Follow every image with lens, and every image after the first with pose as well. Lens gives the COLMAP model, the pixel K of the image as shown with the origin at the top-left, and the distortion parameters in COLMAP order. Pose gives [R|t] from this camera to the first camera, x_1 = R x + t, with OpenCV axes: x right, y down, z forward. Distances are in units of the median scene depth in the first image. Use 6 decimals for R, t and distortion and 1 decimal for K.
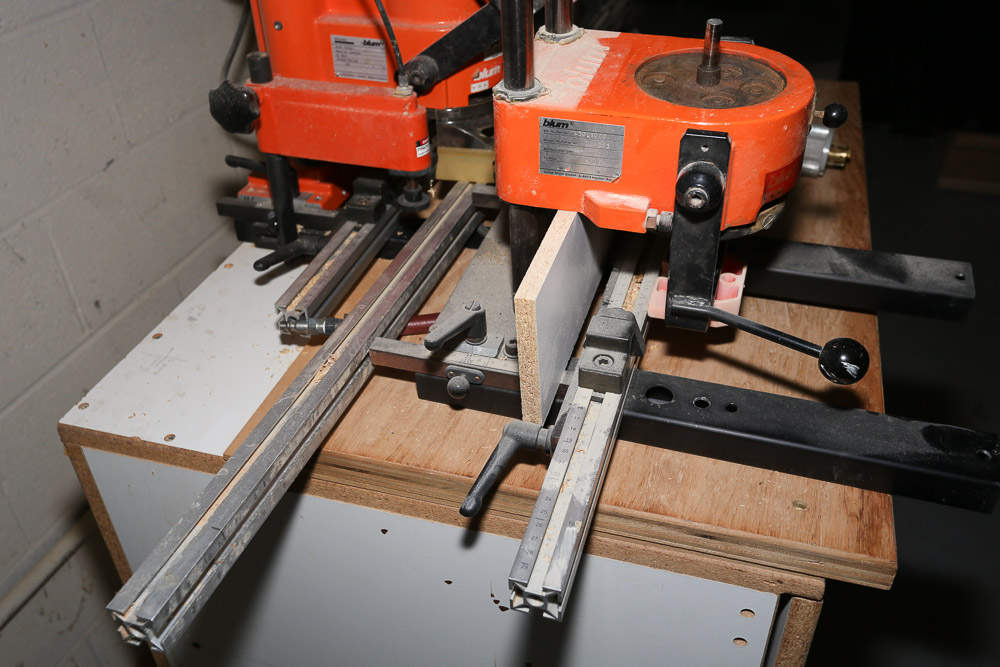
lens RADIAL K [[880.6, 0, 503.4], [0, 880.6, 335.2], [0, 0, 1]] dist [0.017730, -0.000912]
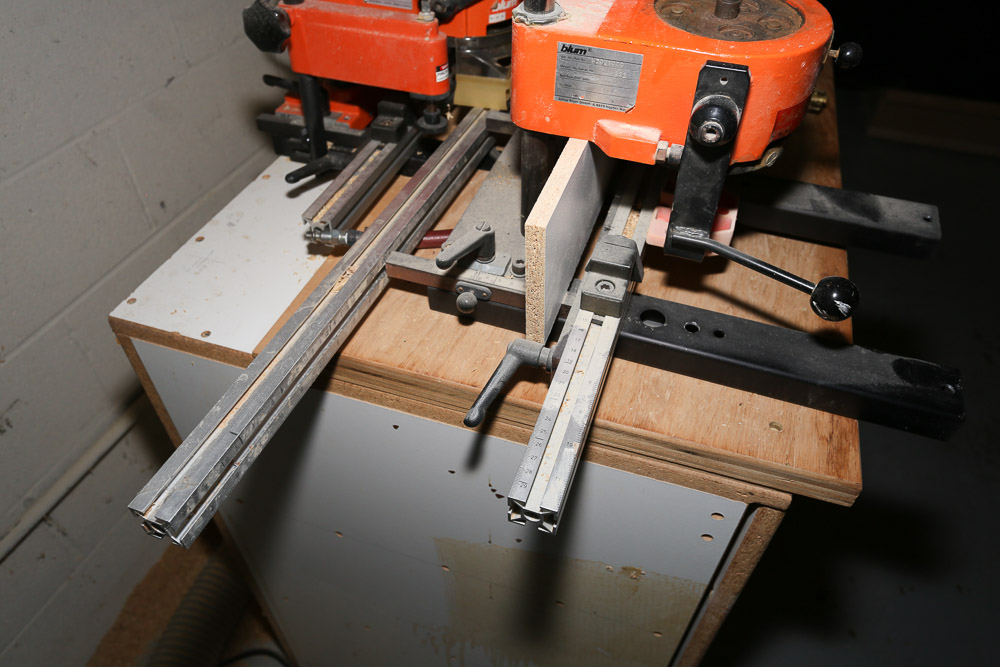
lens RADIAL K [[684.9, 0, 501.1], [0, 684.9, 334.3], [0, 0, 1]] dist [-0.033079, 0.020440]
pose [[0.999037, 0.043831, 0.002030, -0.009122], [-0.043682, 0.989132, 0.140395, -0.021246], [0.004146, -0.140349, 0.990093, 0.161644]]
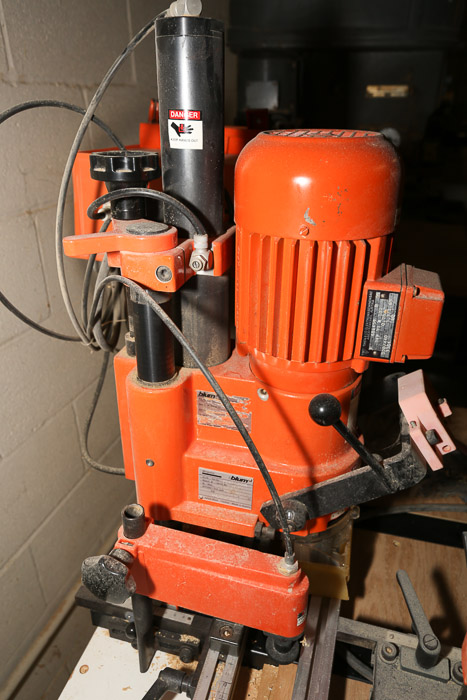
lens RADIAL K [[518.9, 0, 231.1], [0, 518.9, 351.1], [0, 0, 1]] dist [-0.048446, -0.000767]
pose [[0.999535, 0.020756, 0.022337, -0.224876], [-0.016834, 0.986429, -0.163322, -0.485713], [-0.025423, 0.162870, 0.986320, 0.481269]]
